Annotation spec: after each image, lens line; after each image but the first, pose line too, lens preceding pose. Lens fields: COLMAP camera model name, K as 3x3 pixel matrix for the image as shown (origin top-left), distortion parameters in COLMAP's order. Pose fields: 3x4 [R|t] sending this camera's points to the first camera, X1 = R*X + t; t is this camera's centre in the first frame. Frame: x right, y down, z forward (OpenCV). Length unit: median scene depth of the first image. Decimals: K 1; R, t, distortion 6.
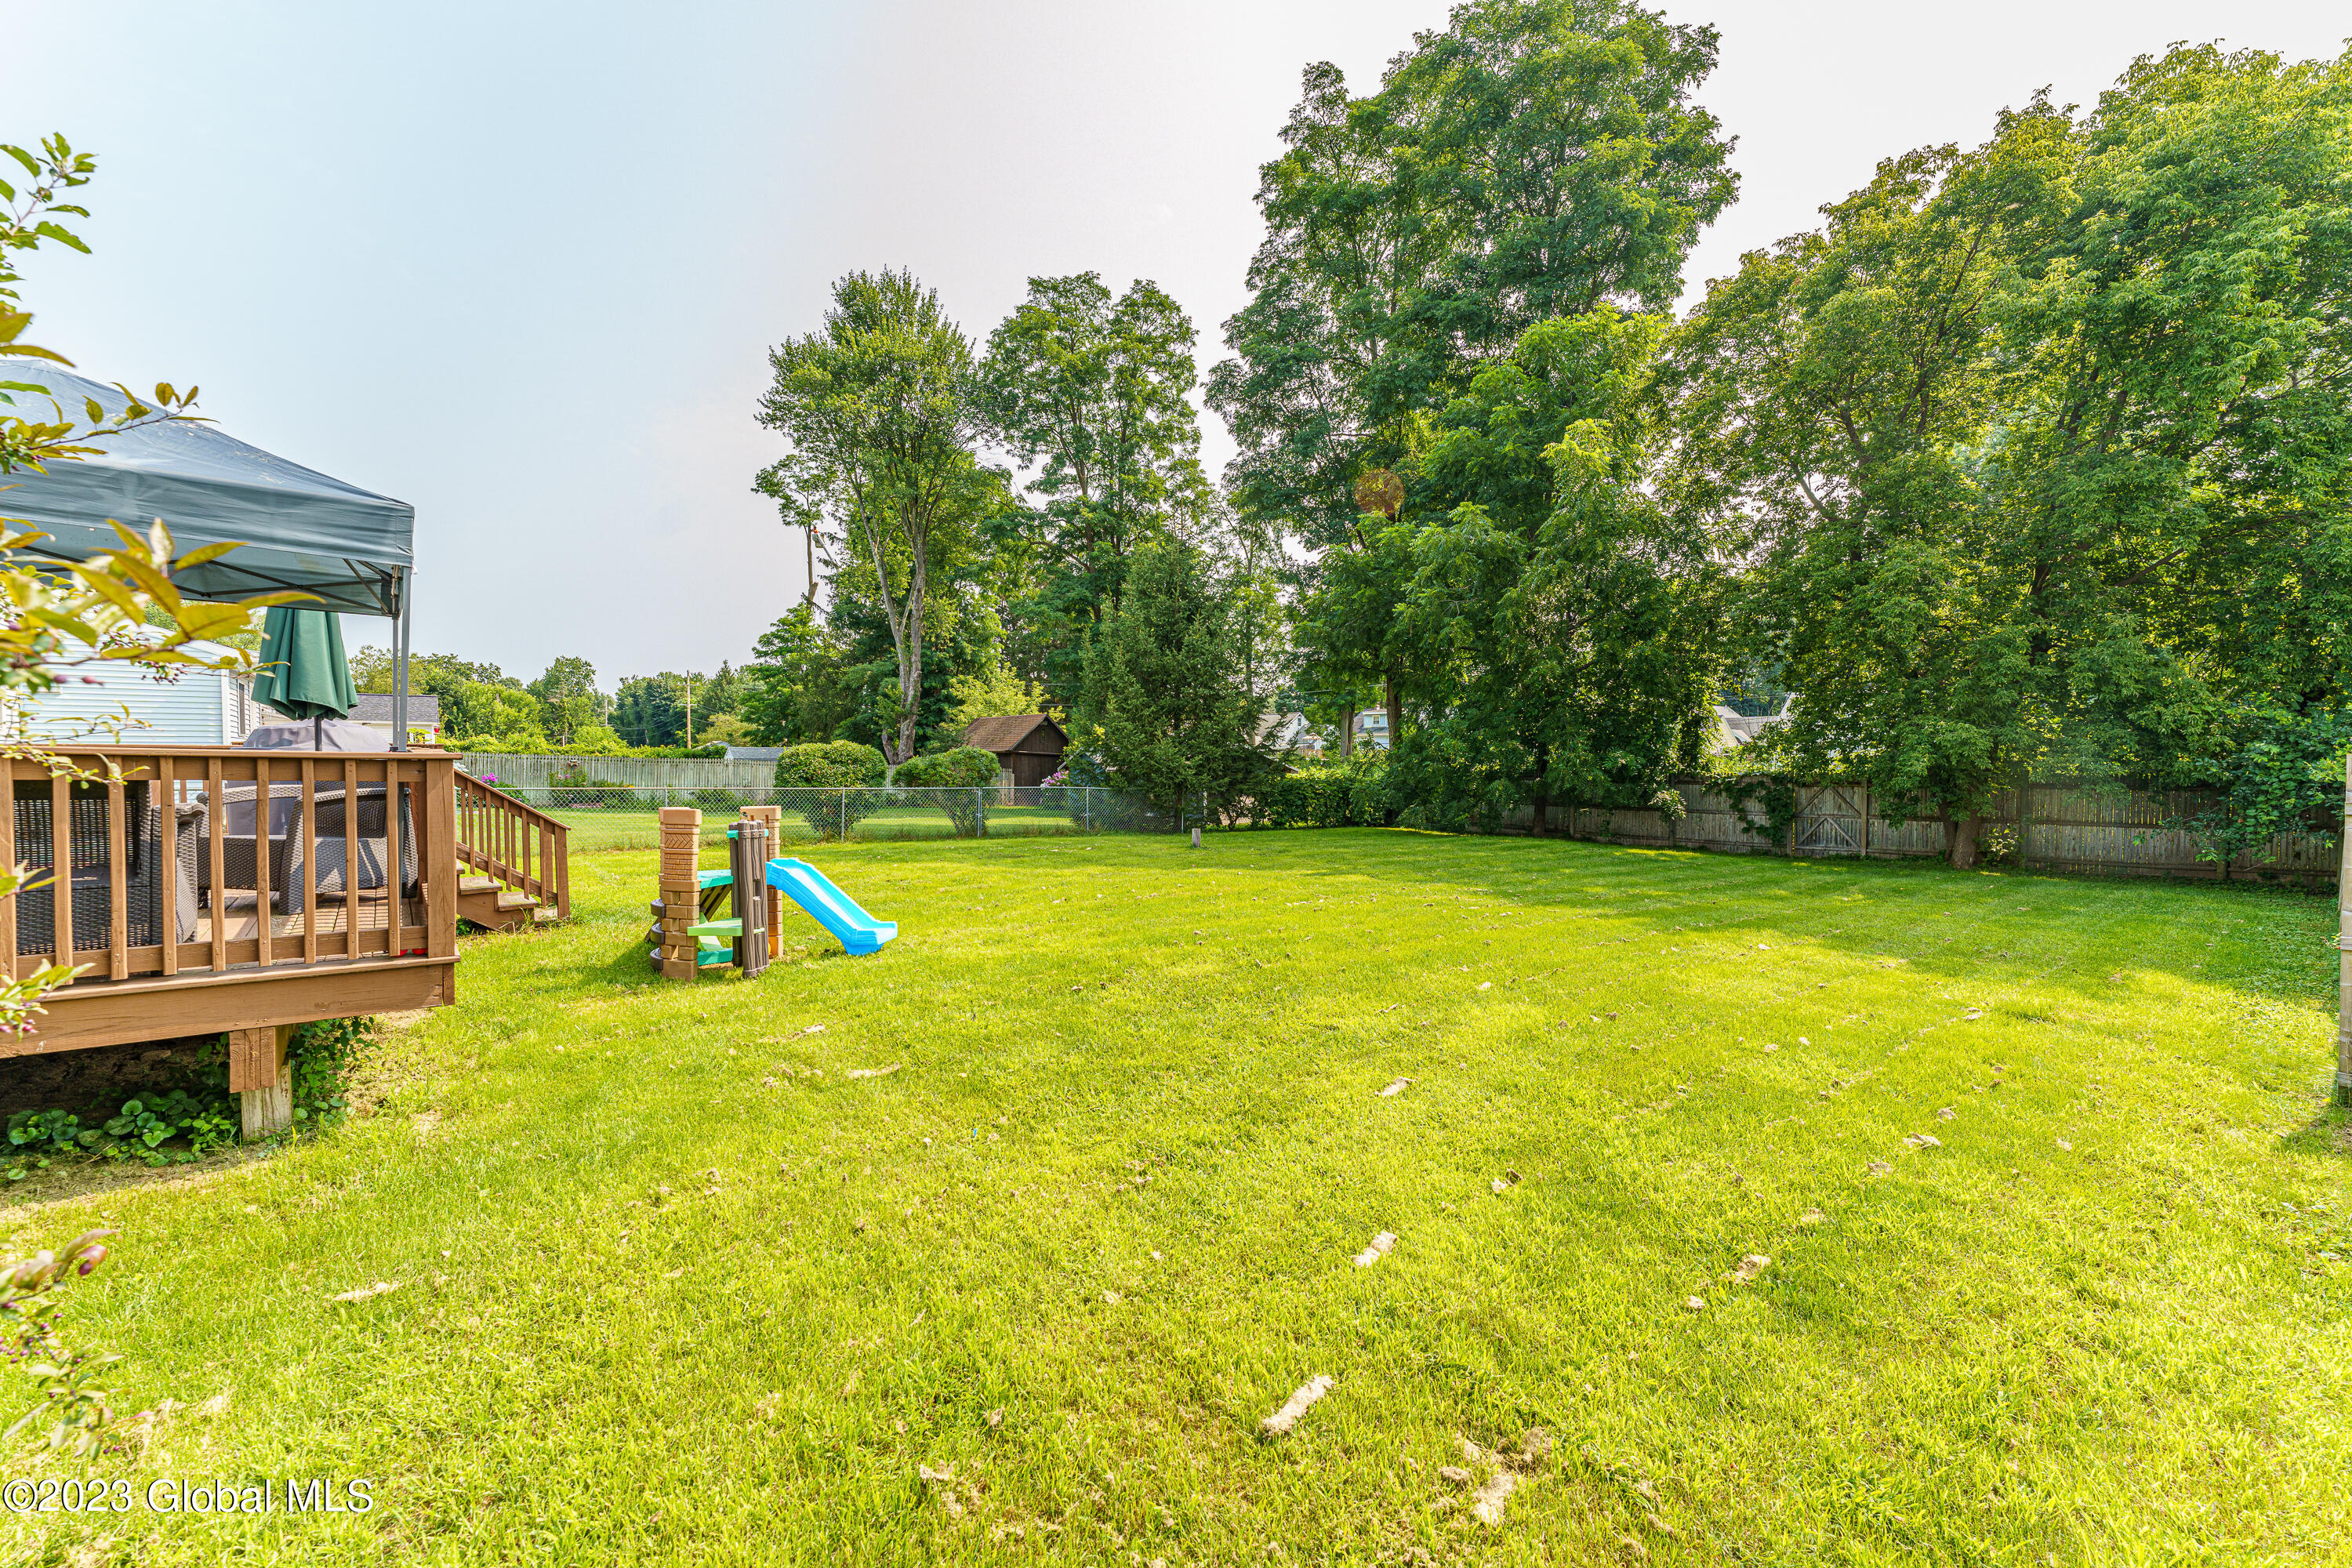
lens RADIAL K [[957.0, 0, 1198.8], [0, 957.0, 781.4], [0, 0, 1]] dist [0.000359, -0.000086]
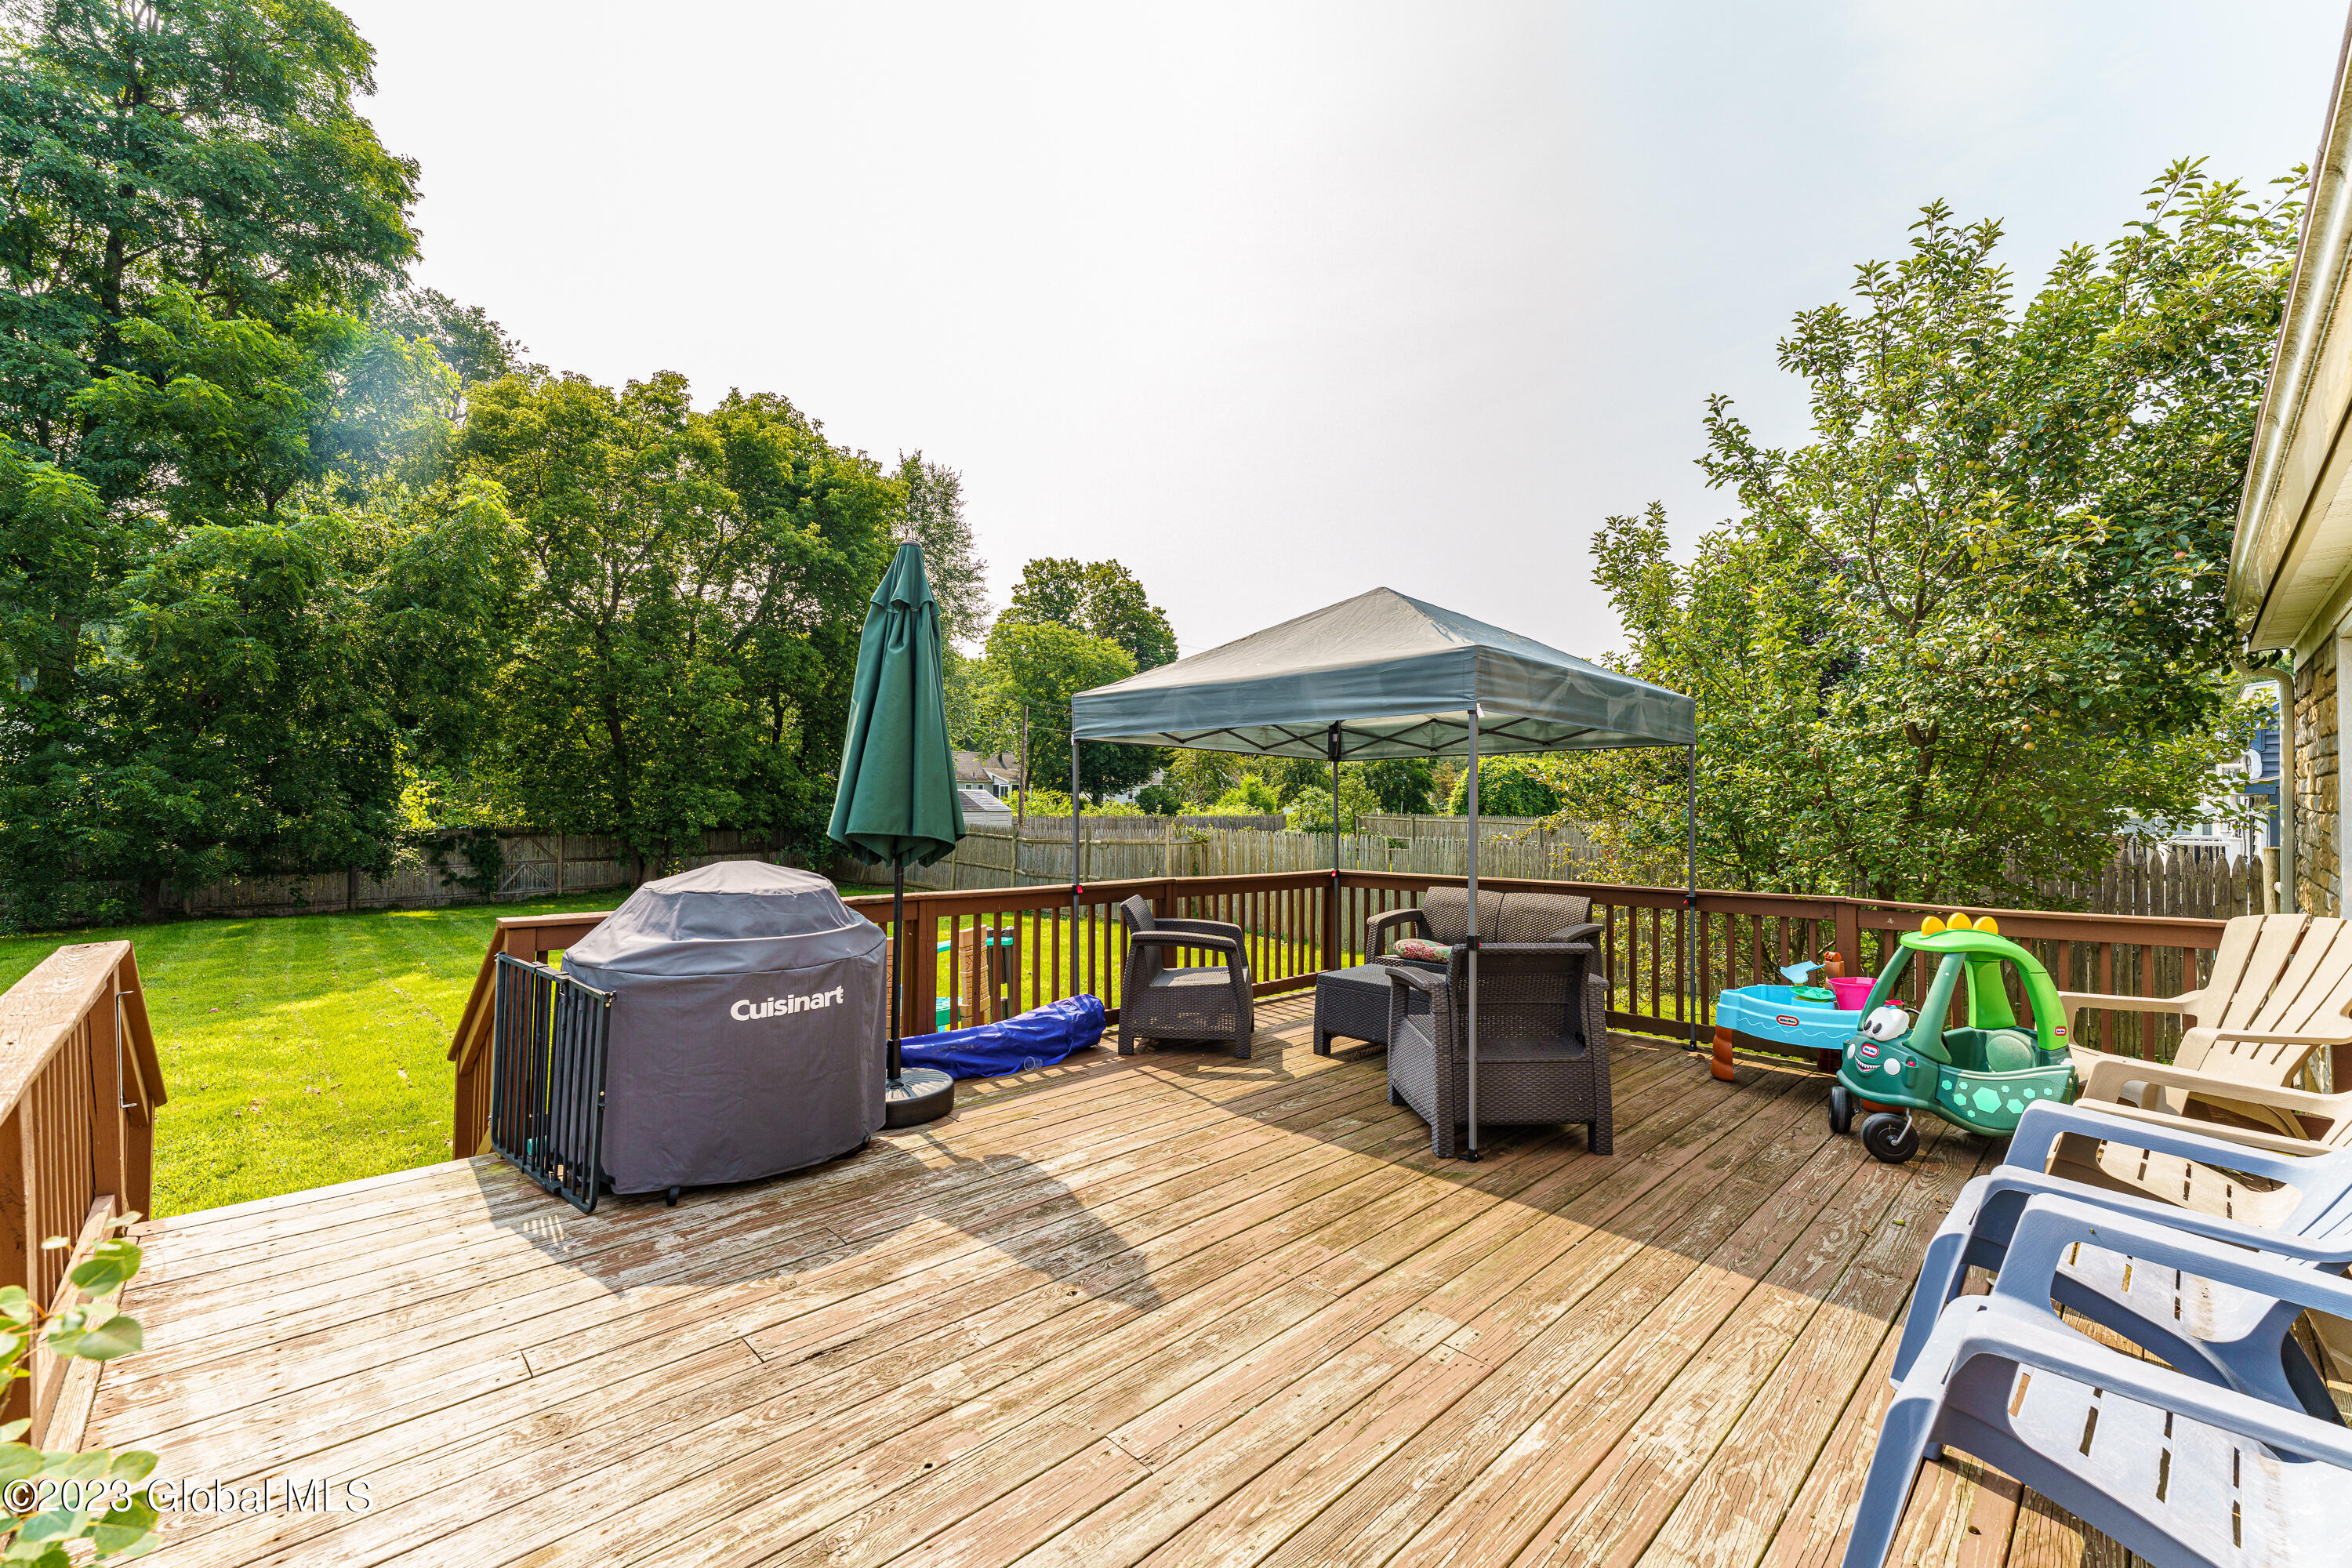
lens RADIAL K [[957.0, 0, 1189.0], [0, 957.0, 778.9], [0, 0, 1]] dist [0.000359, -0.000086]
pose [[-0.082478, 0.012263, 0.996517, -0.304960], [0.014808, 0.999829, -0.011079, -0.021977], [-0.996483, 0.013842, -0.082646, 0.166986]]
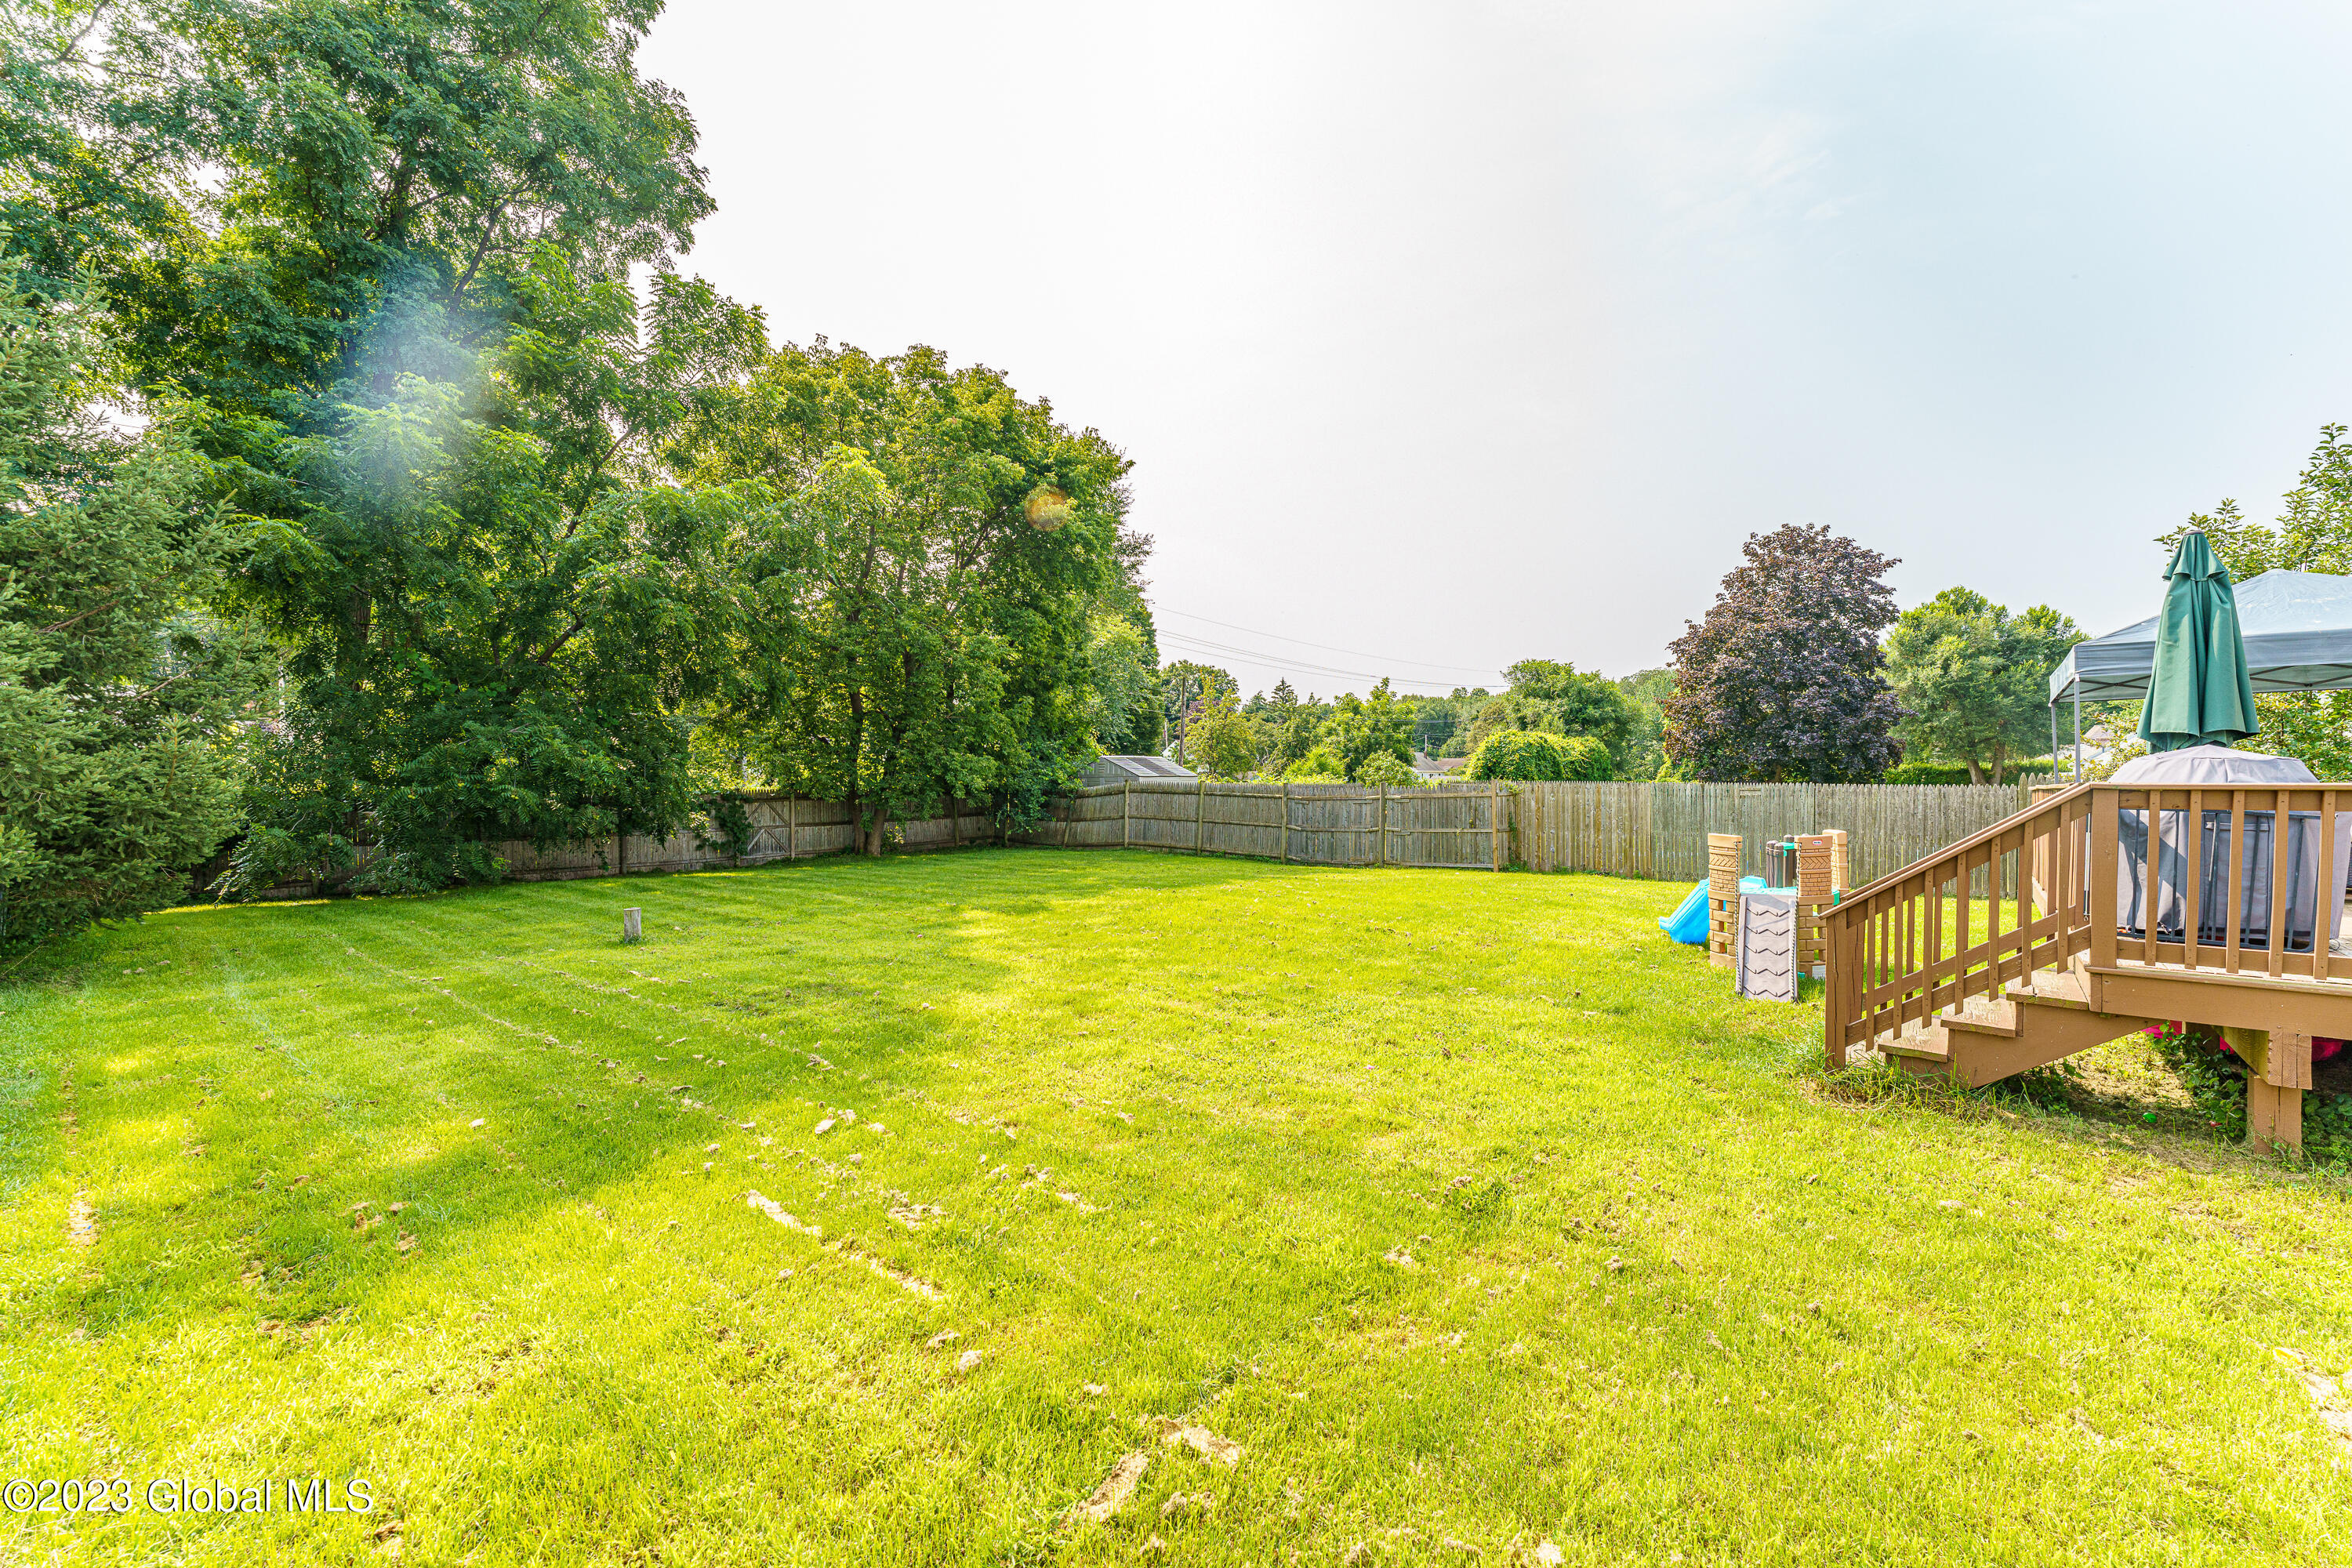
lens RADIAL K [[957.0, 0, 1184.2], [0, 957.0, 789.4], [0, 0, 1]] dist [0.000359, -0.000086]
pose [[-0.169684, -0.019774, 0.985300, -0.321988], [0.019463, 0.999536, 0.023412, -0.015419], [-0.985306, 0.023149, -0.169221, 0.380919]]
